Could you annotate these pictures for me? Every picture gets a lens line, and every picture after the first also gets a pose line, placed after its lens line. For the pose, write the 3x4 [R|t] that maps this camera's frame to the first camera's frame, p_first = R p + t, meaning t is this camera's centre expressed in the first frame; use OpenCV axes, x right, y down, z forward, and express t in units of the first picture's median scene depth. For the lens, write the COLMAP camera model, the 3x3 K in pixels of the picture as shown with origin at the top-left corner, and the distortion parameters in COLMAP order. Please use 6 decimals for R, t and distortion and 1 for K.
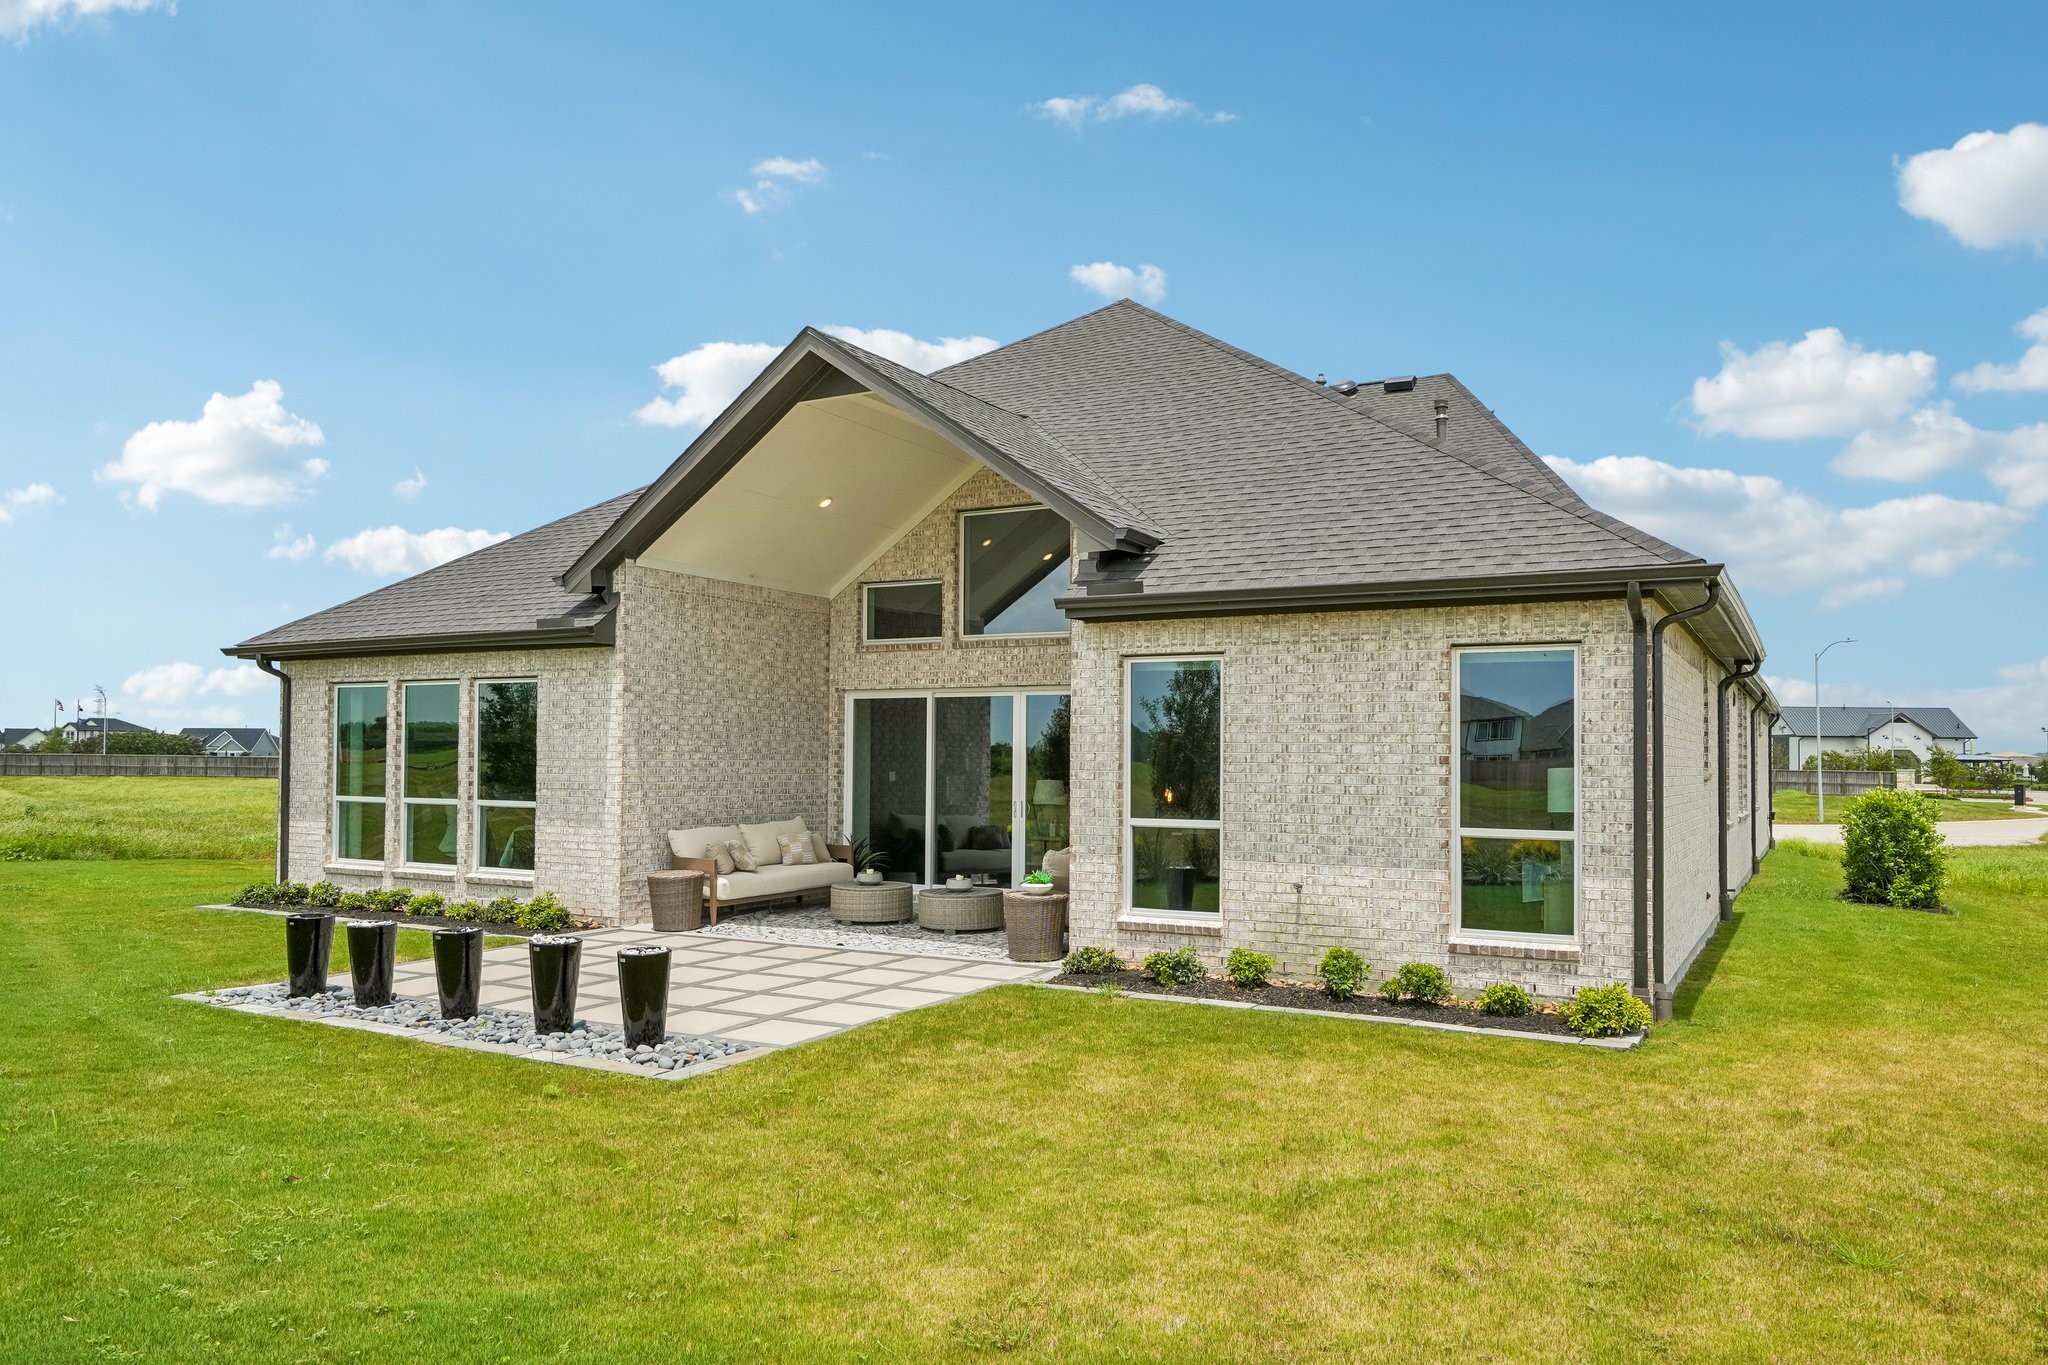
lens RADIAL K [[1394.8, 0, 1015.1], [0, 1394.8, 693.5], [0, 0, 1]] dist [0.025301, 0.003414]
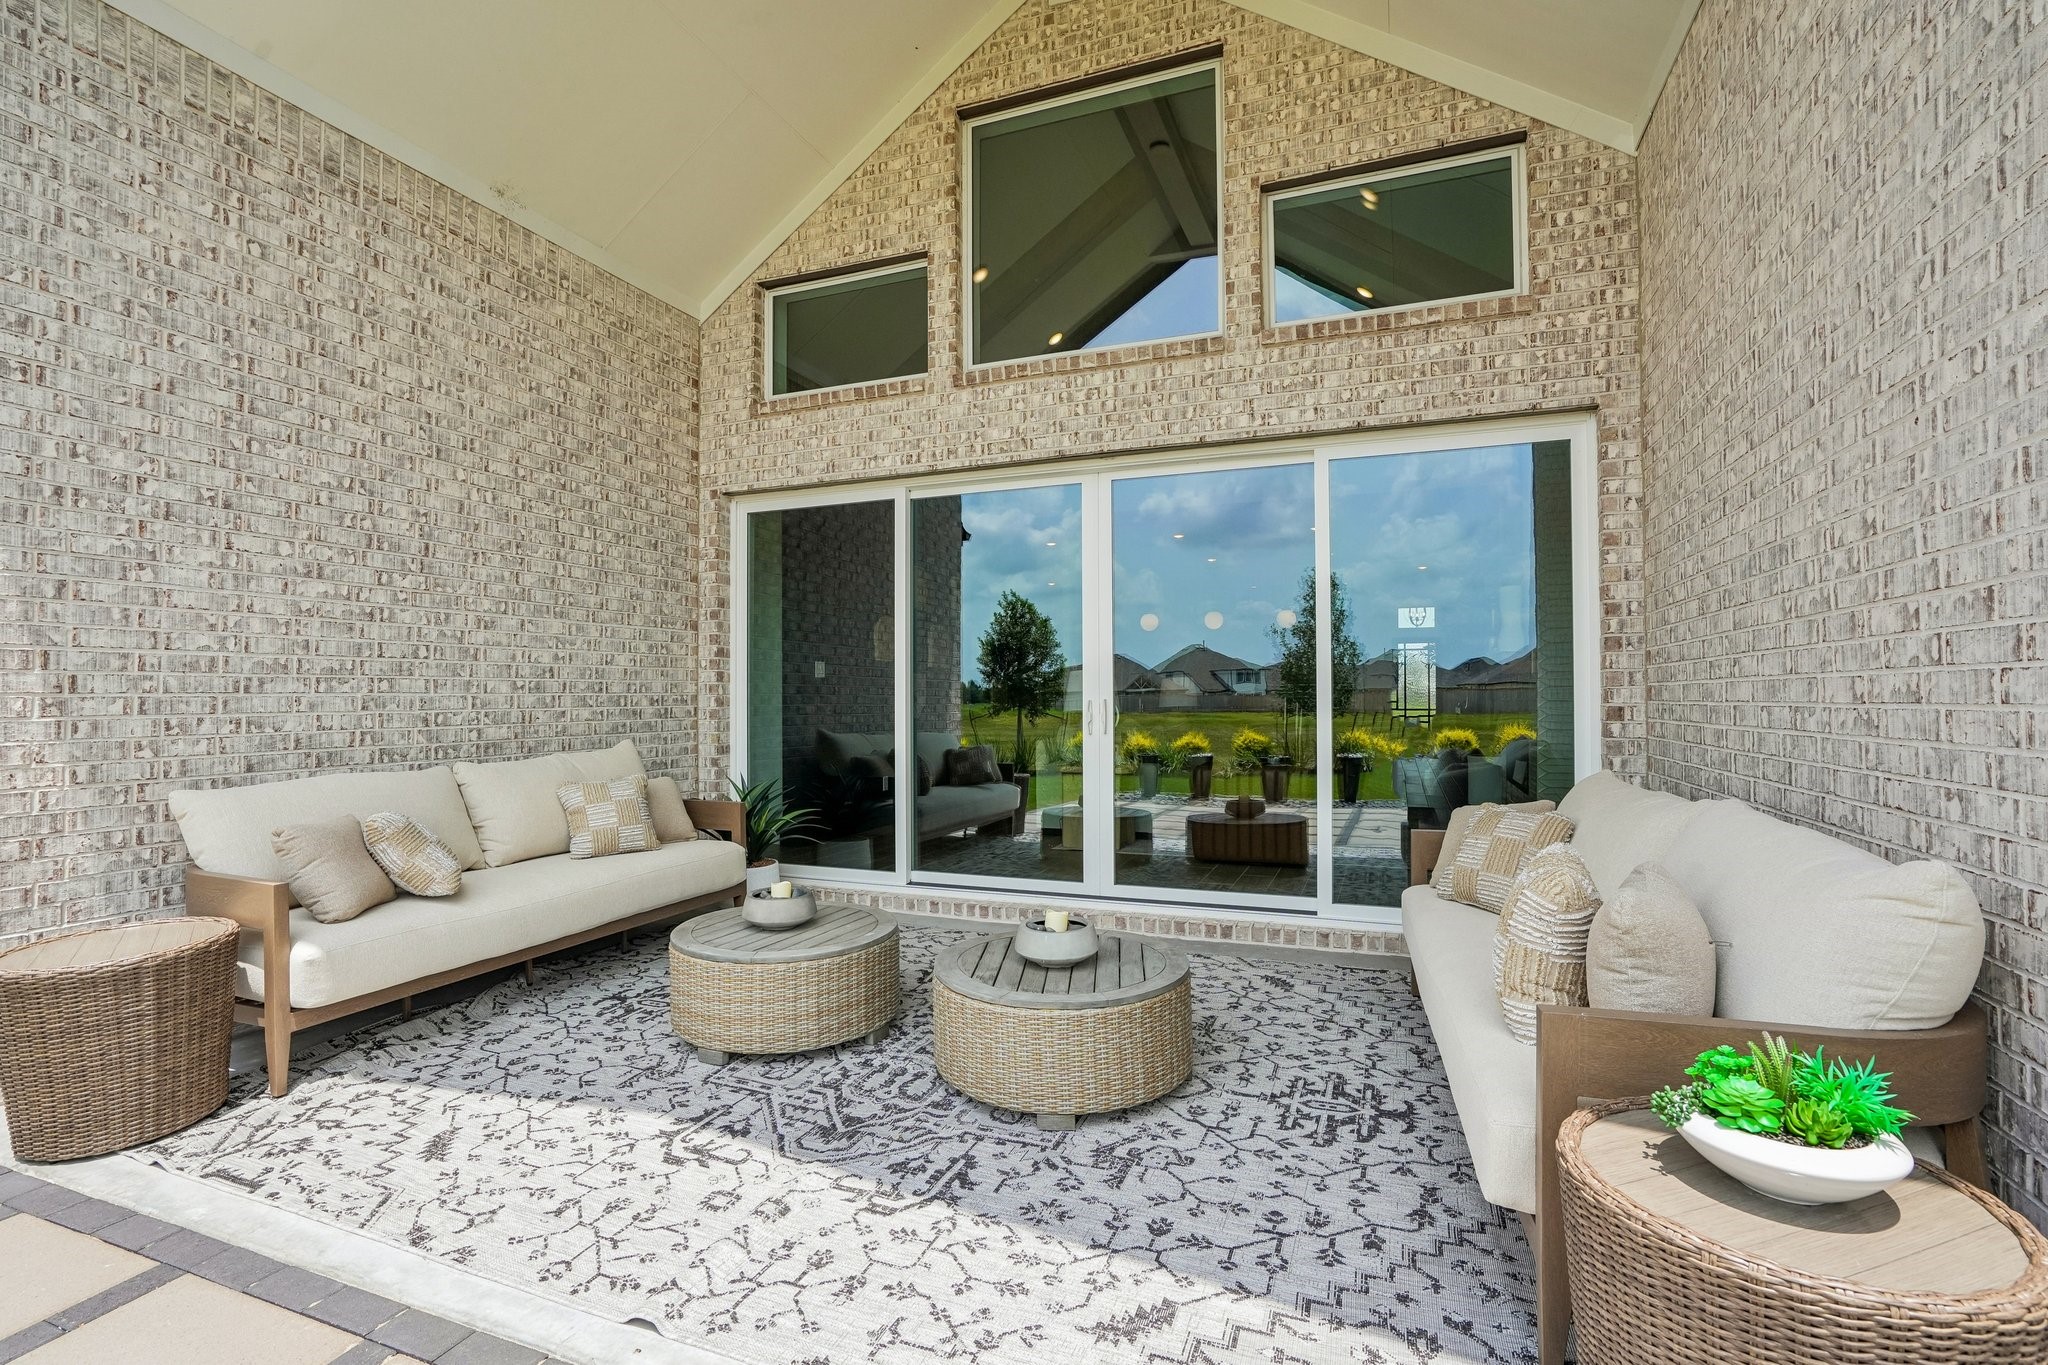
lens RADIAL K [[955.1, 0, 1020.5], [0, 955.1, 670.1], [0, 0, 1]] dist [-0.019989, 0.000561]
pose [[0.990594, -0.008369, 0.136581, -0.105773], [0.005273, 0.999721, 0.023018, 0.090620], [-0.136736, -0.022082, 0.990361, 1.046066]]
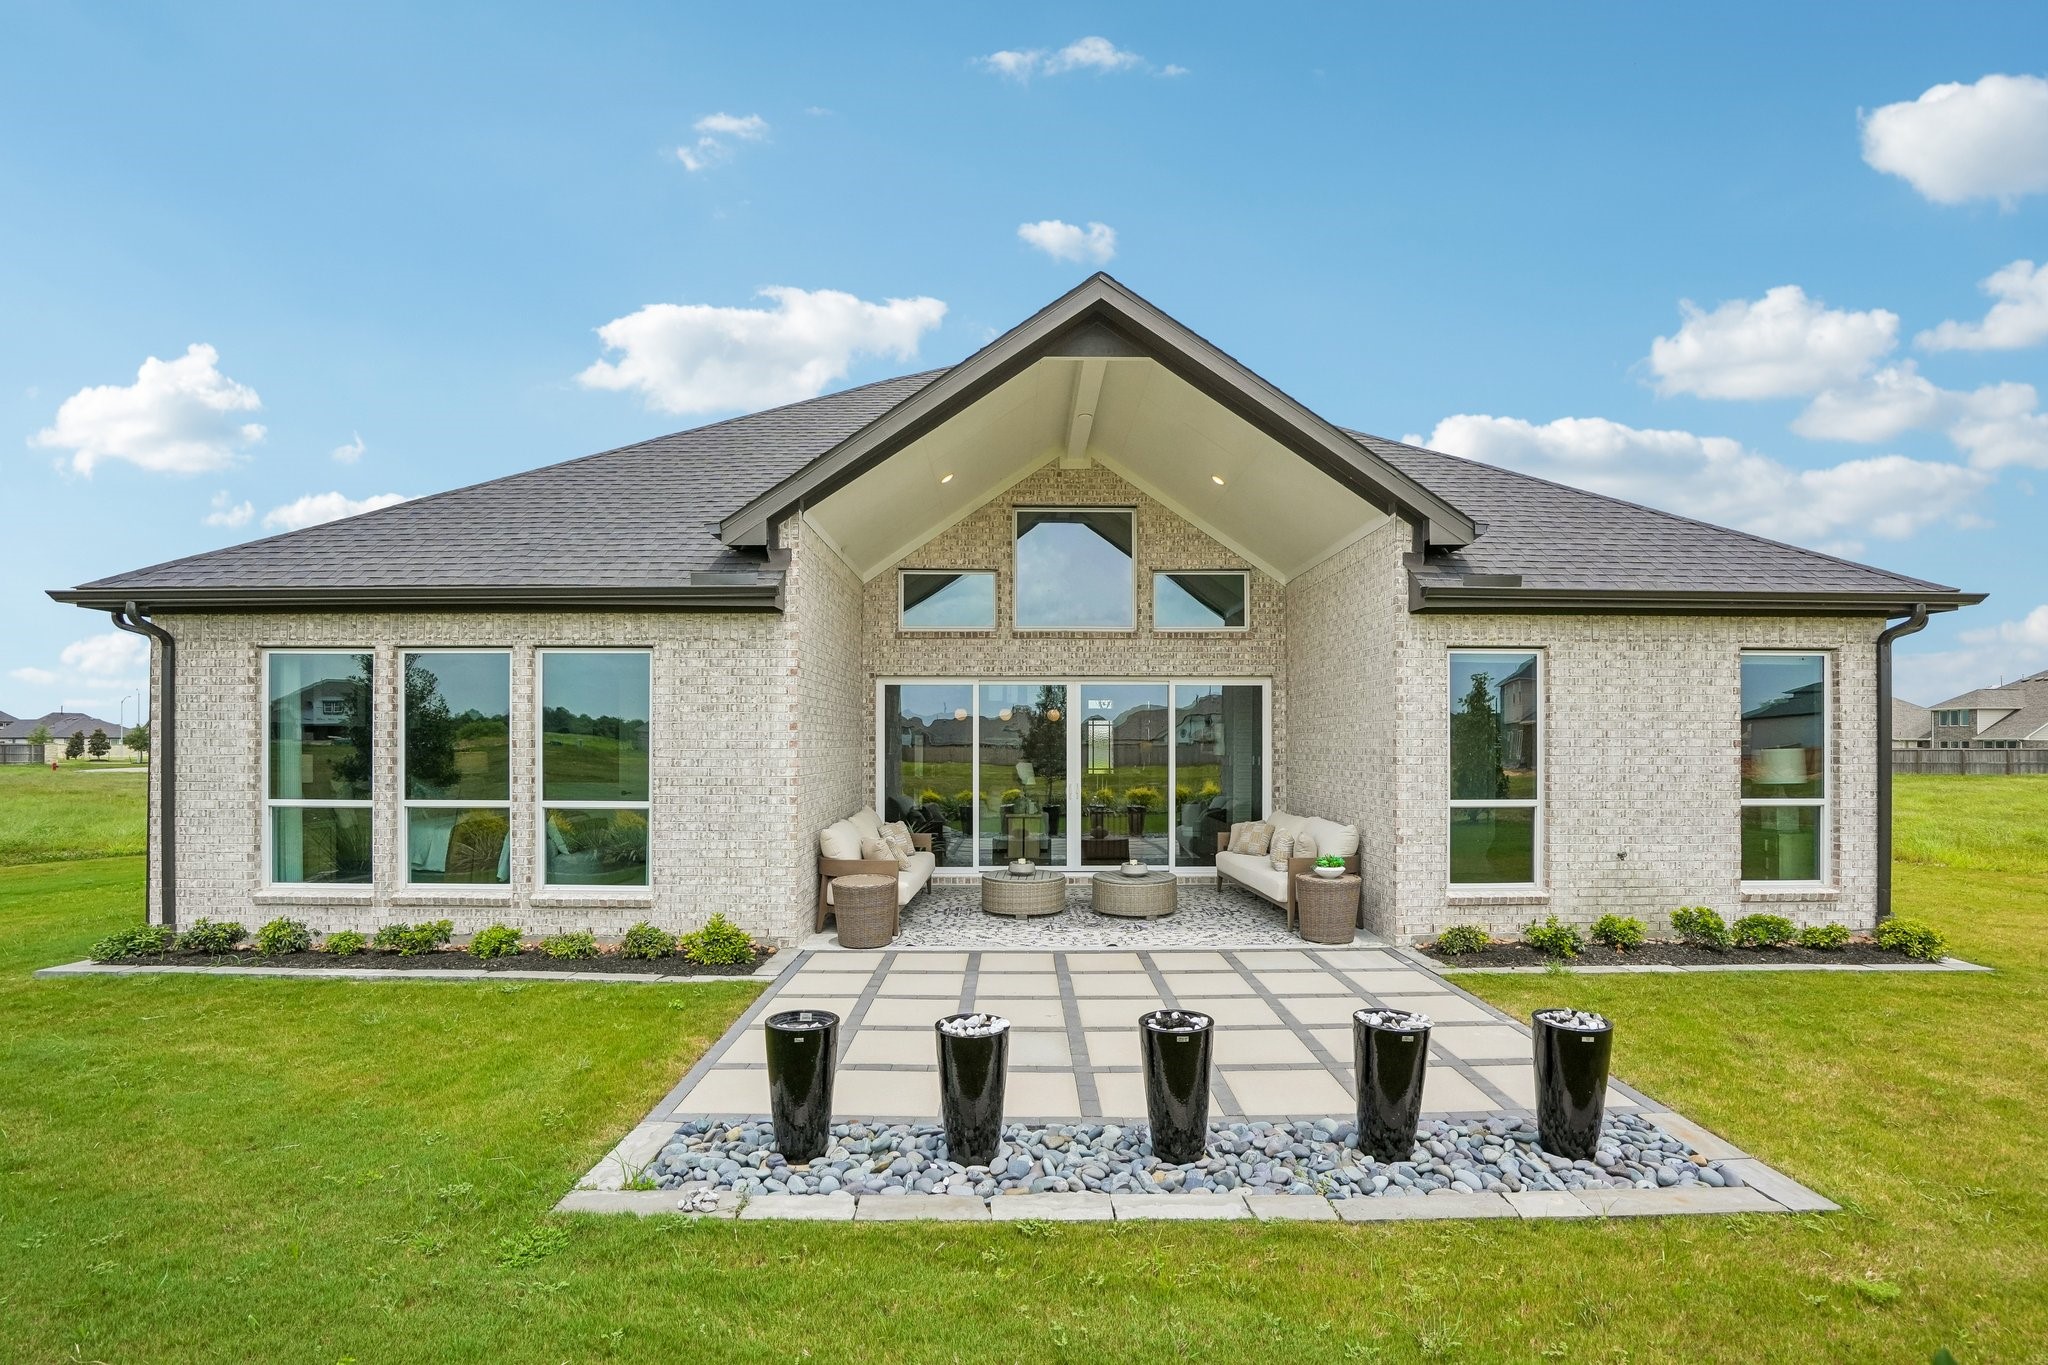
lens RADIAL K [[965.6, 0, 1026.8], [0, 965.6, 712.3], [0, 0, 1]] dist [-0.031162, 0.000669]
pose [[0.862510, 0.009473, 0.505951, -0.622125], [-0.018400, 0.999751, 0.012649, 0.021205], [-0.505706, -0.020219, 0.862469, 0.588600]]
